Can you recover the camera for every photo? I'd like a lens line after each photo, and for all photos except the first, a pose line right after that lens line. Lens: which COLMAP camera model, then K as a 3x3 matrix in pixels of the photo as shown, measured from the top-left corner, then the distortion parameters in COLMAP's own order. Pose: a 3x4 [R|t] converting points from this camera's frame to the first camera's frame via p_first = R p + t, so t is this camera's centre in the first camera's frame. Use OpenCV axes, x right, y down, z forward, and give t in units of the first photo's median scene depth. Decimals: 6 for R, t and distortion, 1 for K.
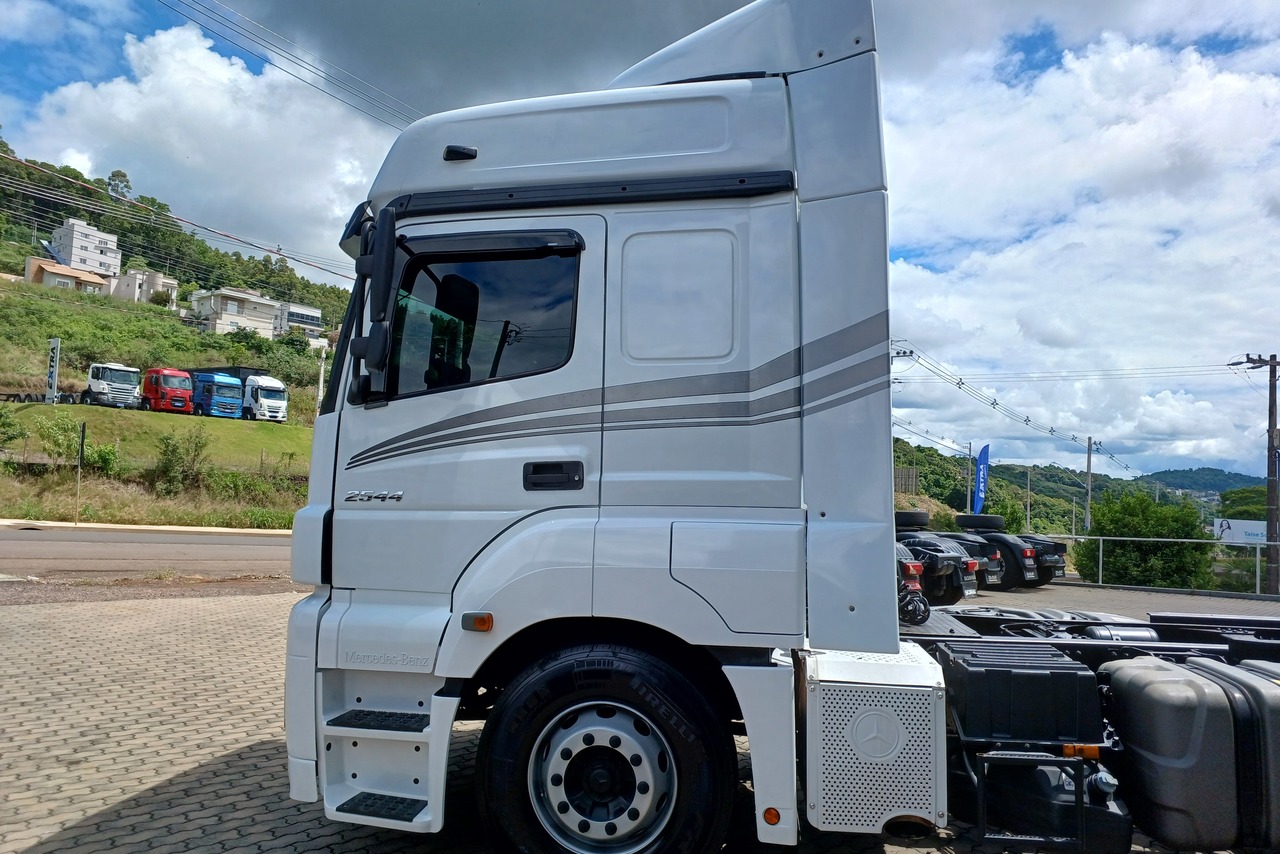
lens RADIAL K [[870.8, 0, 640.0], [0, 870.8, 427.0], [0, 0, 1]] dist [0.033709, -0.021967]
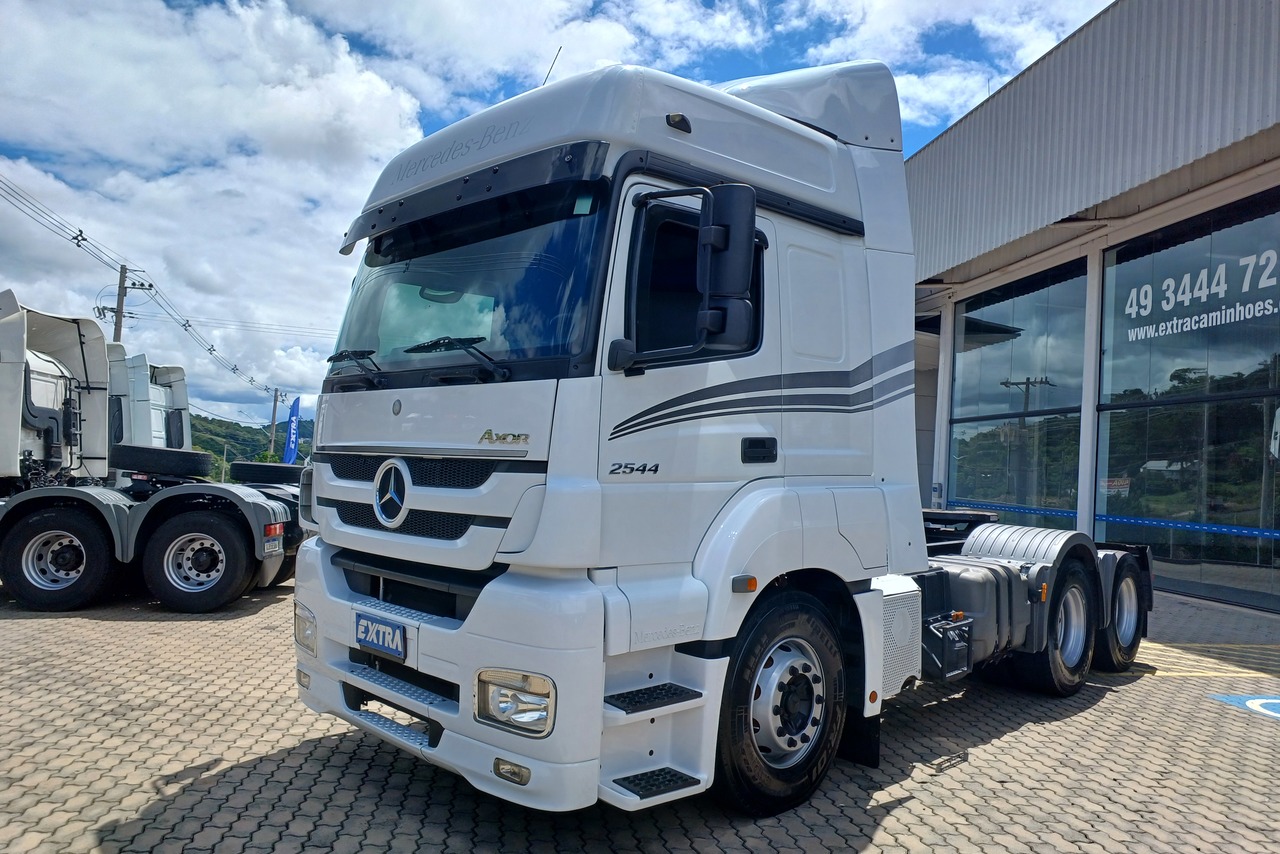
lens RADIAL K [[874.6, 0, 637.0], [0, 874.6, 438.9], [0, 0, 1]] dist [-0.002178, -0.001144]
pose [[0.603054, 0.014519, 0.797568, -0.127218], [-0.073839, 0.996558, 0.037690, 0.001257], [-0.794275, -0.081621, 0.602050, 0.053180]]
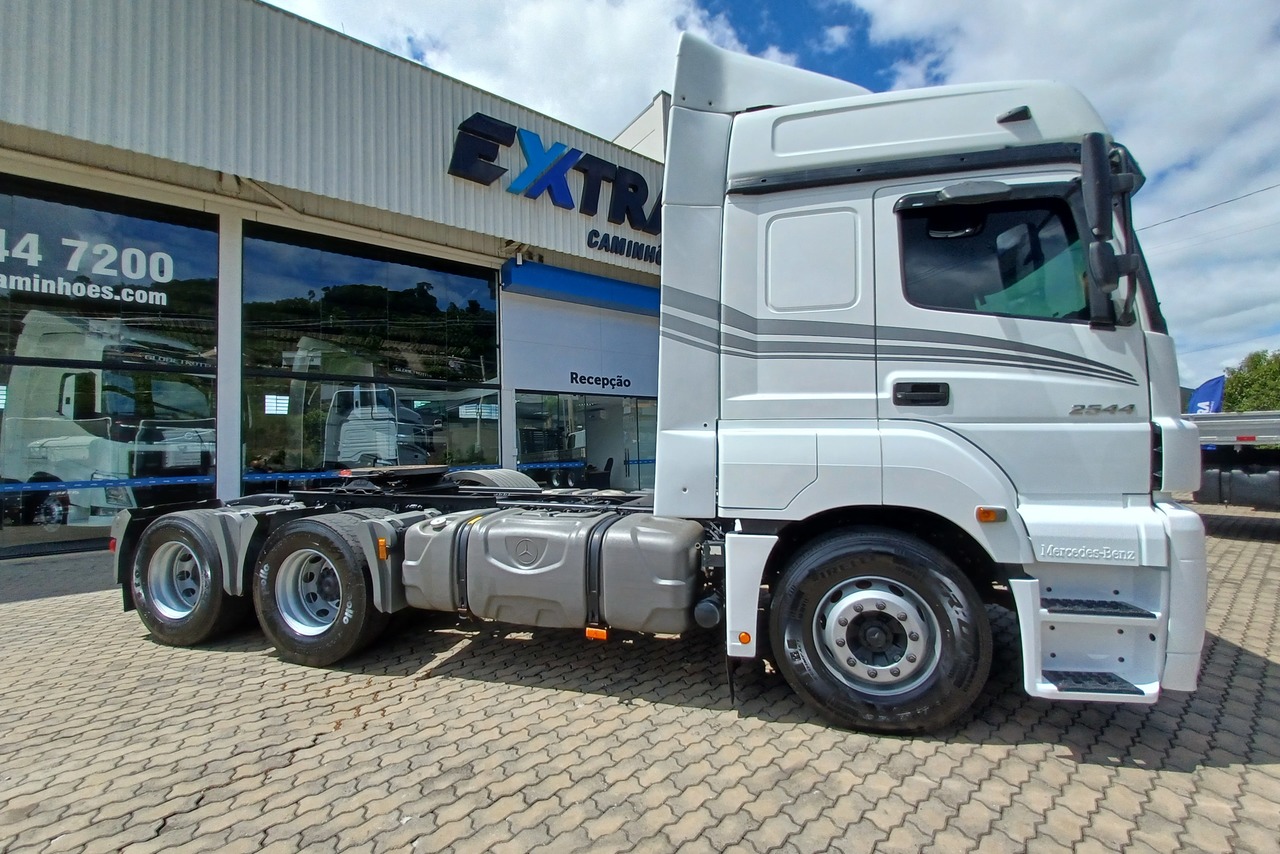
lens RADIAL K [[509.1, 0, 644.0], [0, 509.1, 437.0], [0, 0, 1]] dist [-0.003642, -0.000051]
pose [[-0.988373, -0.012969, 0.151492, 0.031092], [-0.026495, 0.995802, -0.087614, 0.027715], [-0.149720, -0.090609, -0.984568, 0.280413]]
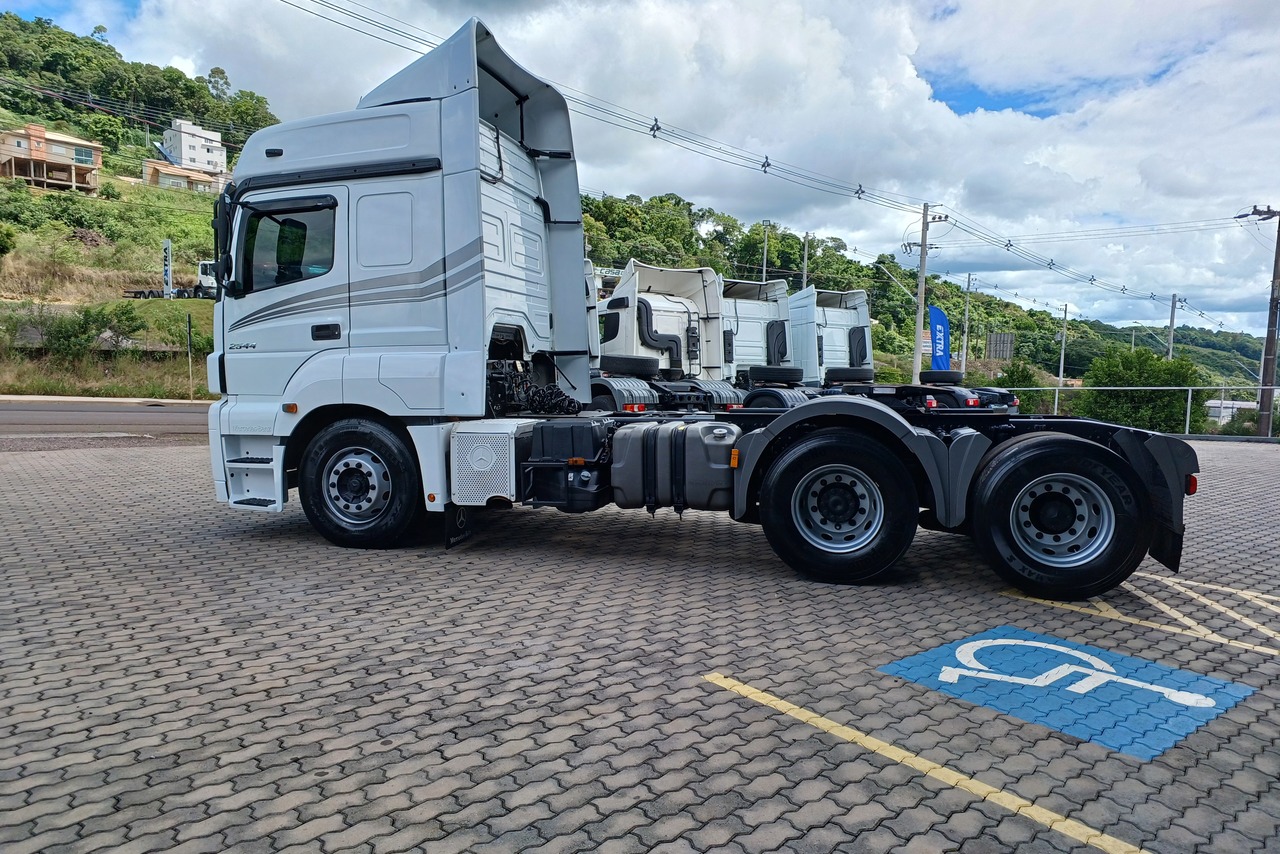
lens RADIAL K [[870.8, 0, 640.0], [0, 870.8, 427.0], [0, 0, 1]] dist [0.033709, -0.021967]
pose [[0.992747, -0.019174, -0.118686, 0.092469], [0.035683, 0.989708, 0.138582, 0.002577], [0.114808, -0.141812, 0.983213, -0.094408]]
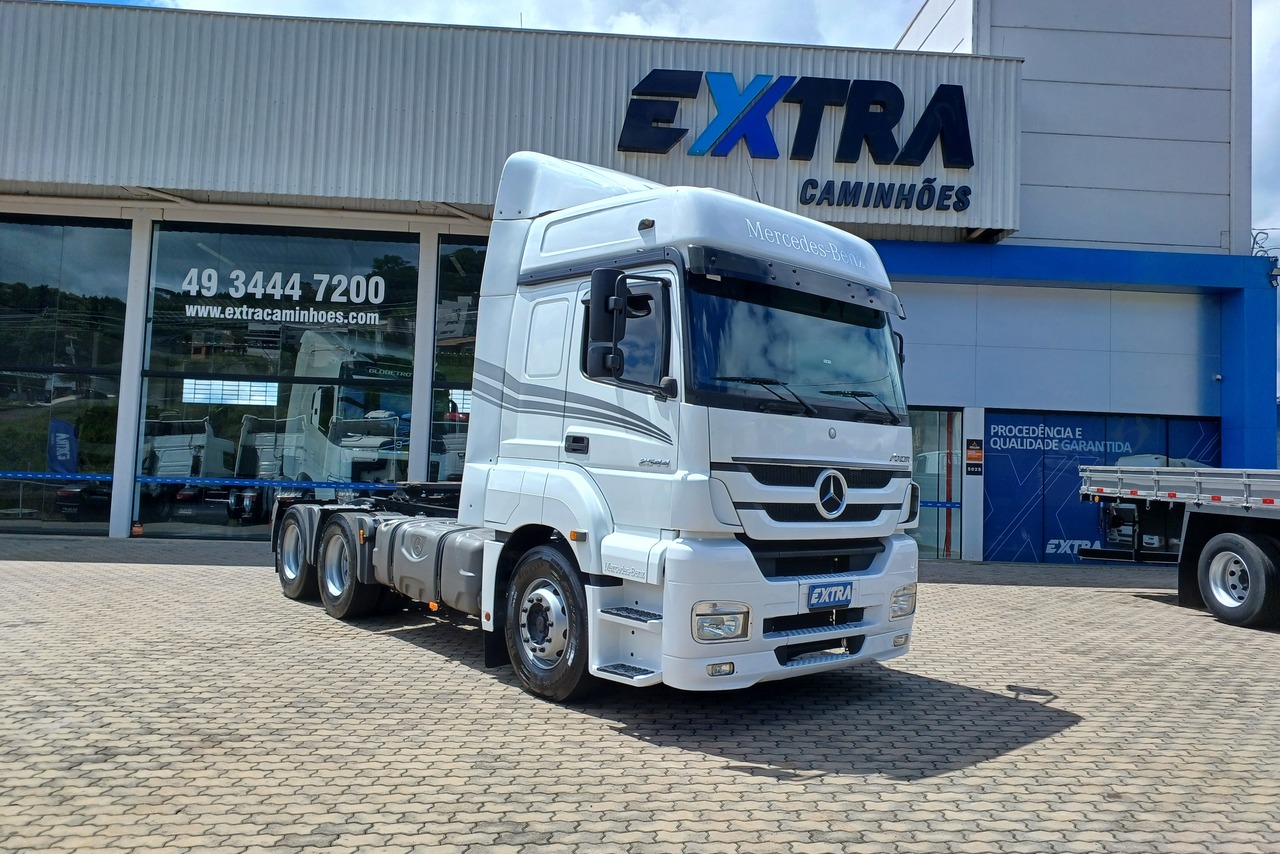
lens RADIAL K [[876.2, 0, 641.2], [0, 876.2, 437.9], [0, 0, 1]] dist [0.036727, -0.034419]
pose [[-0.731458, -0.038763, 0.680783, -0.141364], [-0.110968, 0.991841, -0.062753, 0.021036], [-0.672796, -0.121446, -0.729792, 0.321306]]
